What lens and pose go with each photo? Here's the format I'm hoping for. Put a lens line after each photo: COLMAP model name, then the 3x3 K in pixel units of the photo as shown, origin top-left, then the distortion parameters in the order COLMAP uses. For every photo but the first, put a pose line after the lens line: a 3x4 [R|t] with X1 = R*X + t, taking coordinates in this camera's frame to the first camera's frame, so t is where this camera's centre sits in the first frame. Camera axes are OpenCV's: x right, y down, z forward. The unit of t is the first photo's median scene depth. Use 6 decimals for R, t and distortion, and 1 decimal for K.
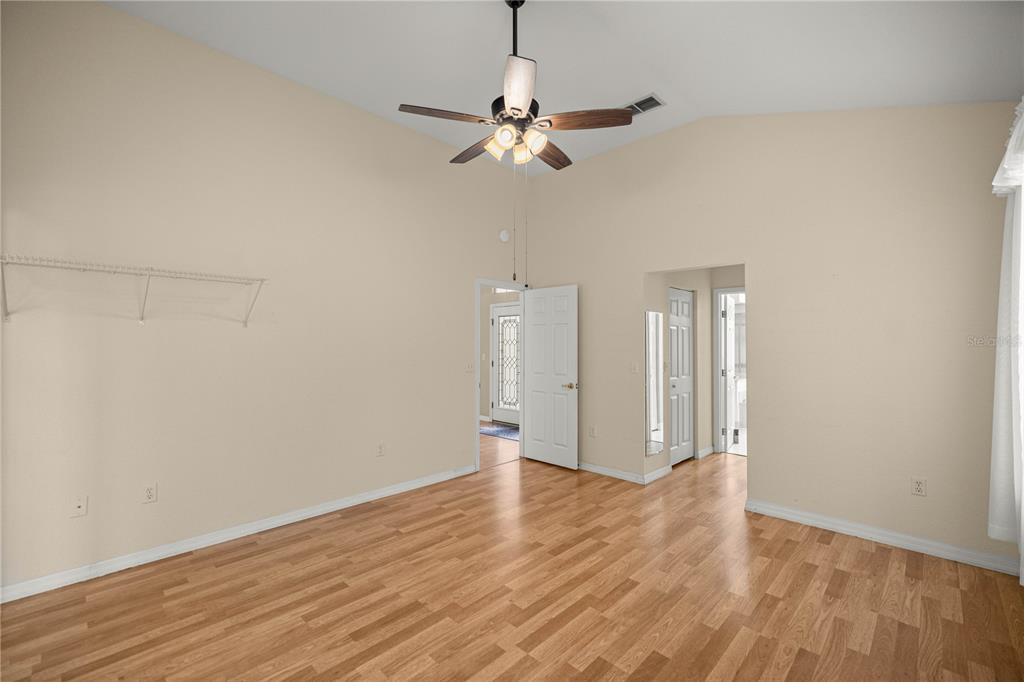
lens RADIAL K [[429.3, 0, 513.0], [0, 429.3, 341.8], [0, 0, 1]] dist [0.004572, 0.000066]
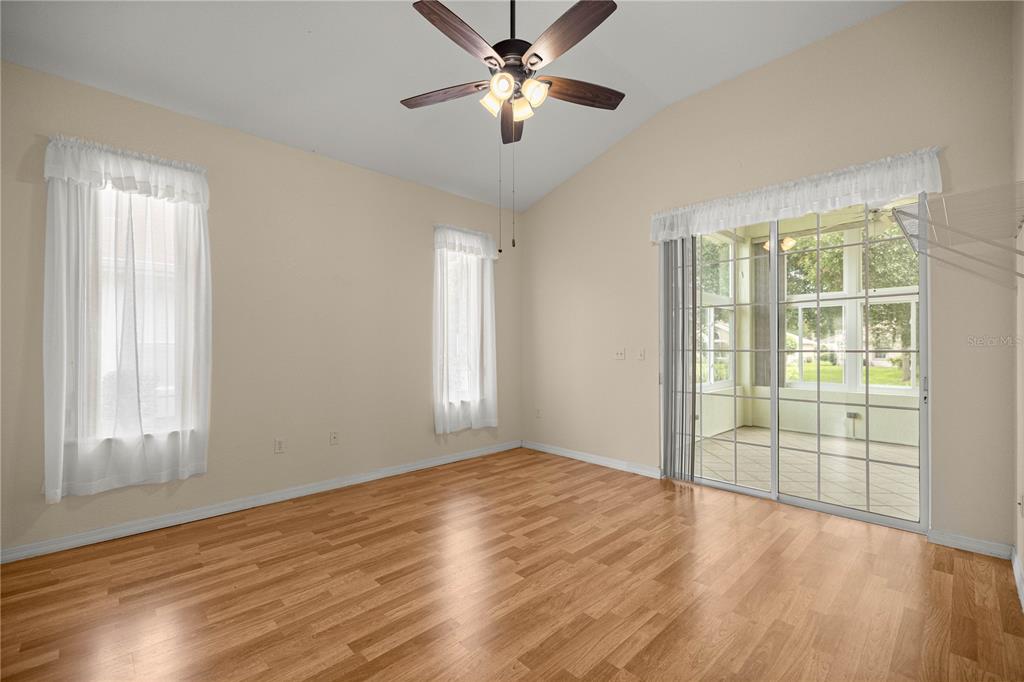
lens RADIAL K [[429.3, 0, 514.1], [0, 429.3, 345.3], [0, 0, 1]] dist [0.004572, 0.000066]
pose [[-0.999467, -0.003257, 0.032484, -0.028074], [-0.003750, 0.999878, -0.015141, 0.088675], [-0.032431, -0.015254, -0.999358, 2.053409]]
